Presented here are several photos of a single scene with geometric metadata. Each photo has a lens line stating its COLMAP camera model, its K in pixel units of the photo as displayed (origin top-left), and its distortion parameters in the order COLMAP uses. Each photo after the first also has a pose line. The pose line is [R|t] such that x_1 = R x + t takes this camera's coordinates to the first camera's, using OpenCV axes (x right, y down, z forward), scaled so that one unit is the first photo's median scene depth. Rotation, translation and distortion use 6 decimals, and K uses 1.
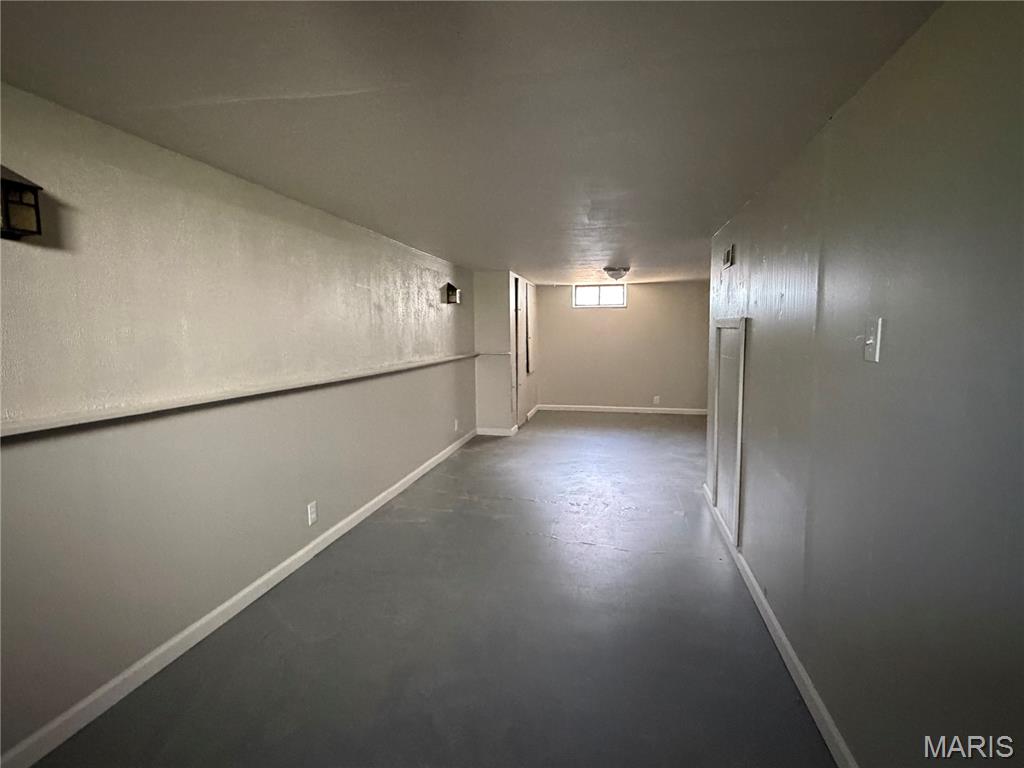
lens RADIAL K [[536.9, 0, 511.1], [0, 536.9, 383.3], [0, 0, 1]] dist [0.001109, -0.001053]
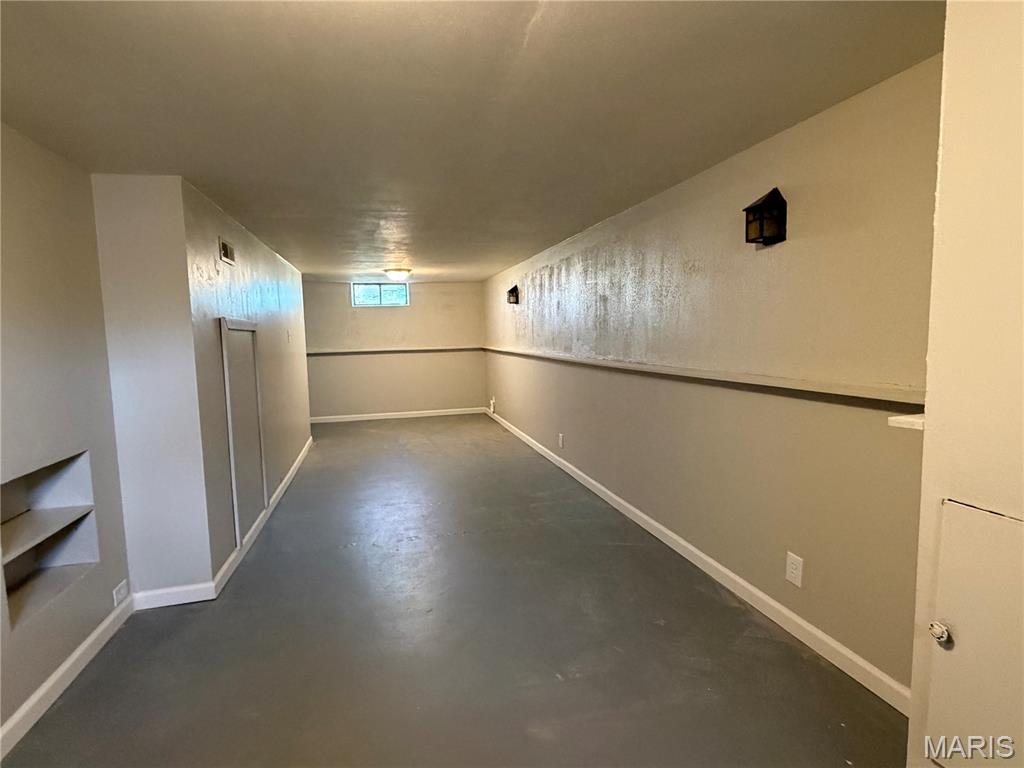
lens RADIAL K [[536.9, 0, 511.4], [0, 536.9, 384.3], [0, 0, 1]] dist [0.001109, -0.001053]
pose [[-0.906692, 0.069043, -0.416103, 0.313390], [-0.012917, 0.981504, 0.191003, -0.167093], [0.421595, 0.178556, -0.889031, 1.777429]]
